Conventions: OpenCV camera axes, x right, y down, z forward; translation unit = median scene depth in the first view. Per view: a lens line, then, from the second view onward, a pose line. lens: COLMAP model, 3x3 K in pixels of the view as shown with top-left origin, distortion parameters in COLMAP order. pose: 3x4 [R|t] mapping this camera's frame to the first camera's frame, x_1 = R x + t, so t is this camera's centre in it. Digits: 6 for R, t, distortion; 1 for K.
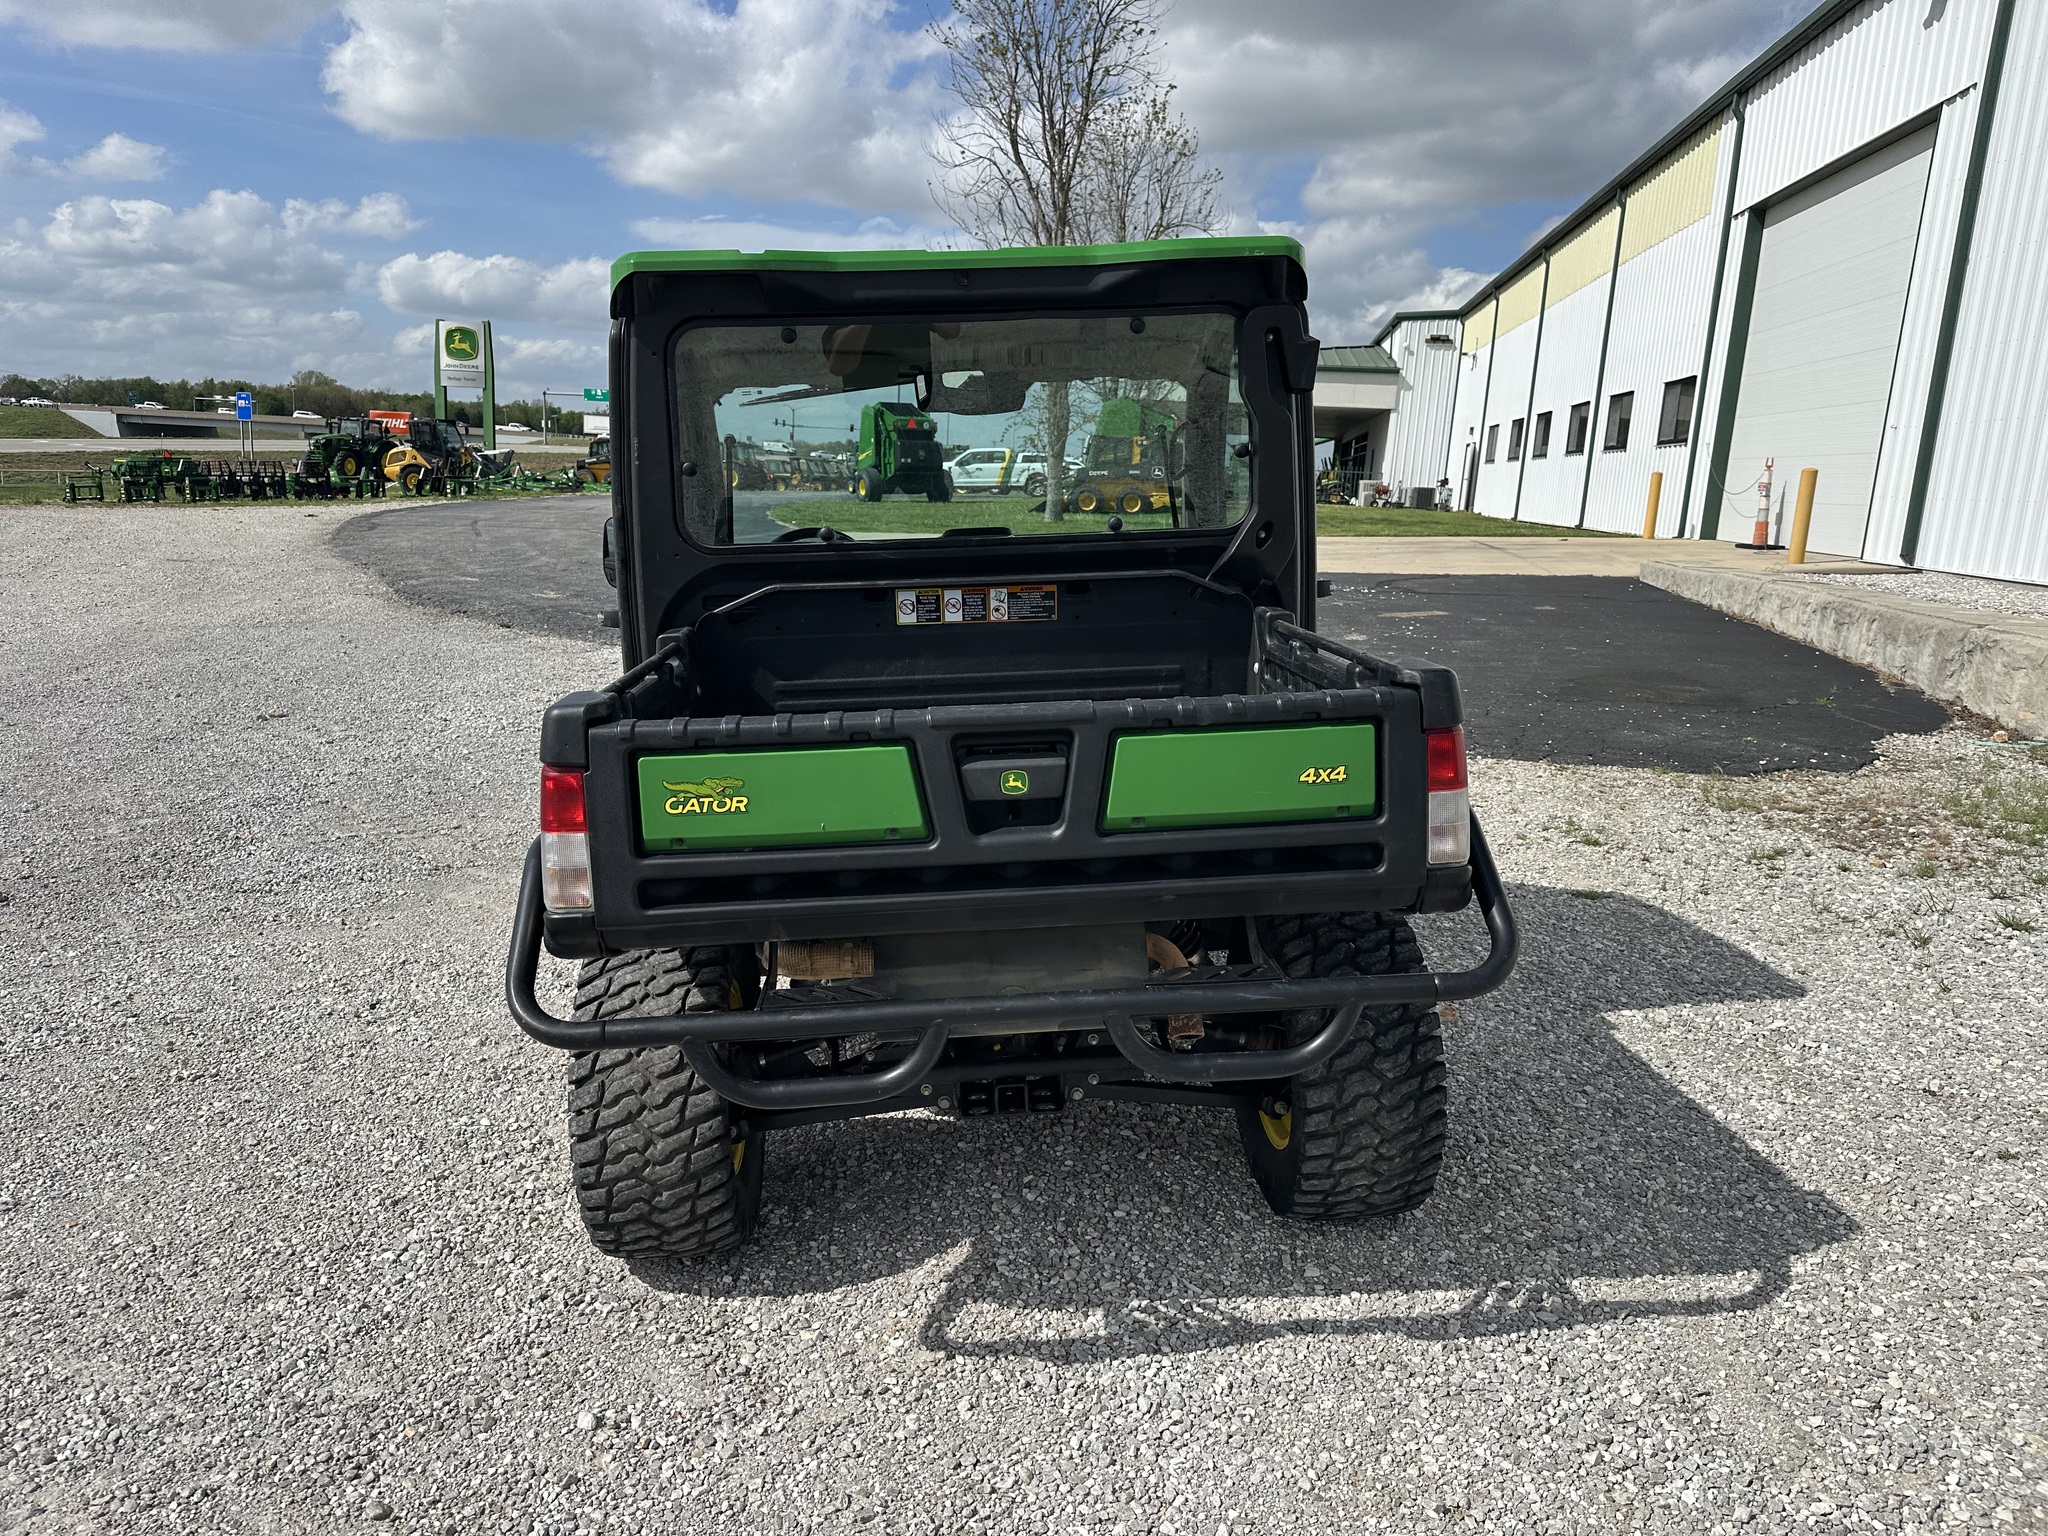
lens RADIAL K [[1434.7, 0, 1012.9], [0, 1434.7, 782.0], [0, 0, 1]] dist [0.023702, -0.036493]
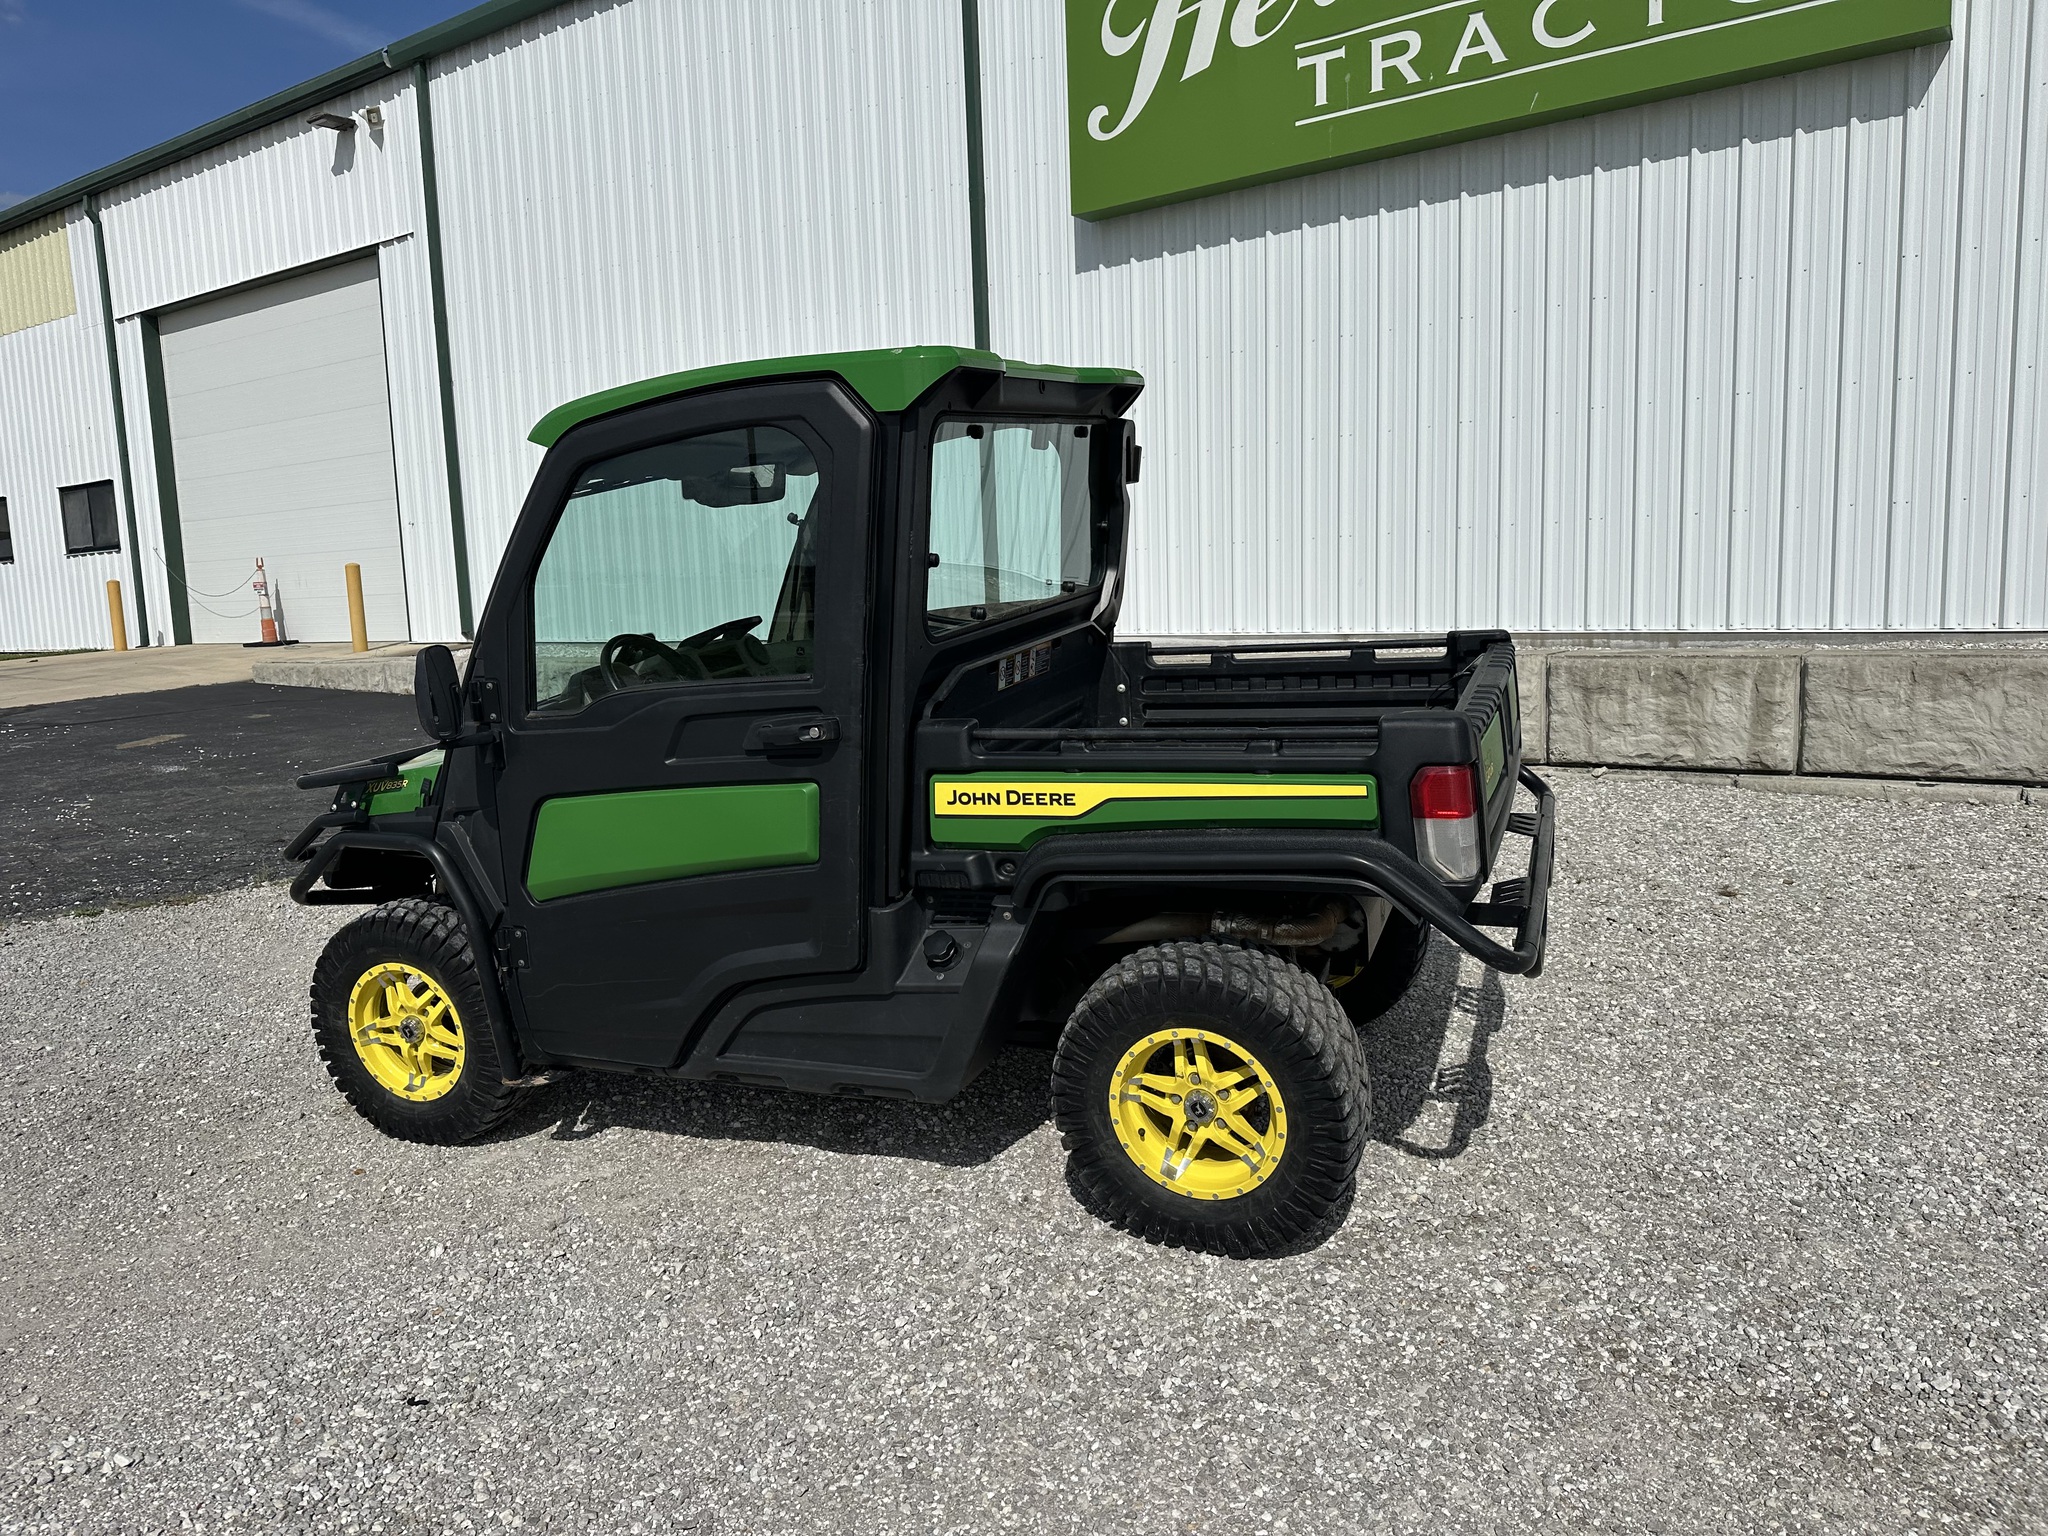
lens RADIAL K [[1438.4, 0, 1022.9], [0, 1438.4, 760.1], [0, 0, 1]] dist [0.033285, -0.039749]
pose [[0.429333, -0.171908, 0.886634, -1.284536], [0.247115, 0.966614, 0.067755, -0.155970], [-0.868681, 0.190011, 0.457481, 0.596977]]
